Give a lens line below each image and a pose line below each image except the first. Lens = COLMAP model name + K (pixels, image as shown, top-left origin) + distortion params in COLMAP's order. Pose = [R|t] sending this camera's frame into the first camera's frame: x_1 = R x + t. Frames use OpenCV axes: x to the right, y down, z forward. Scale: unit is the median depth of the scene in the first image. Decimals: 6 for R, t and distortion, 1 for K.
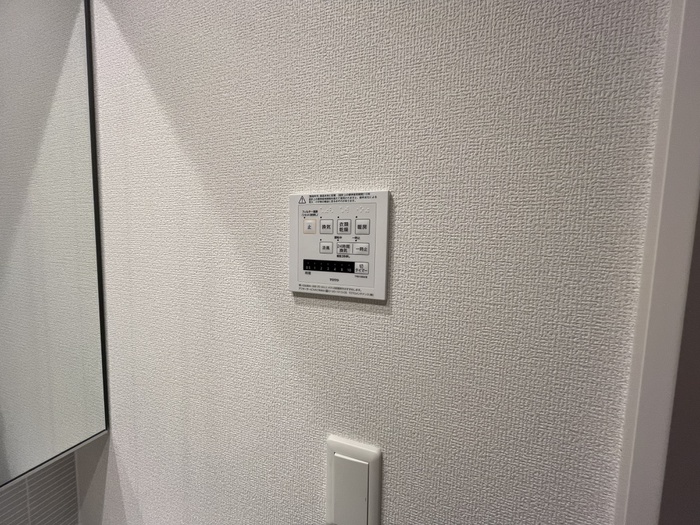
lens RADIAL K [[282.8, 0, 348.2], [0, 282.8, 261.8], [0, 0, 1]] dist [-0.001837, -0.000407]
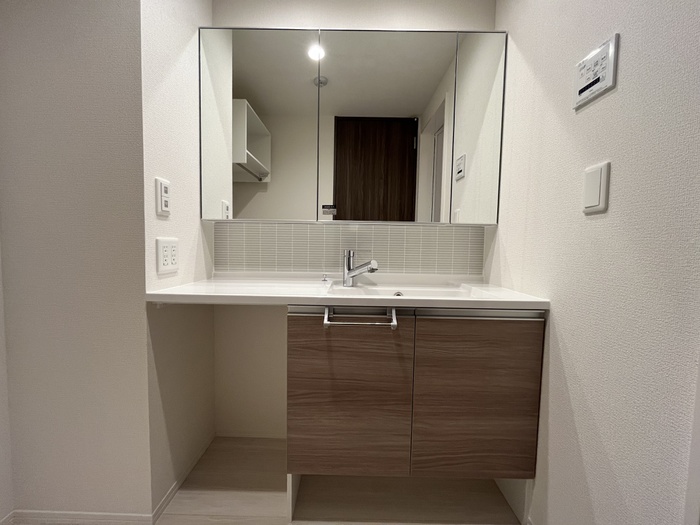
lens RADIAL K [[282.8, 0, 348.2], [0, 282.8, 261.8], [0, 0, 1]] dist [-0.001837, -0.000407]
pose [[0.350360, 0.036507, -0.935903, 1.402814], [-0.083457, 0.996482, 0.007628, 1.541782], [0.932890, 0.075435, 0.352174, -1.456338]]
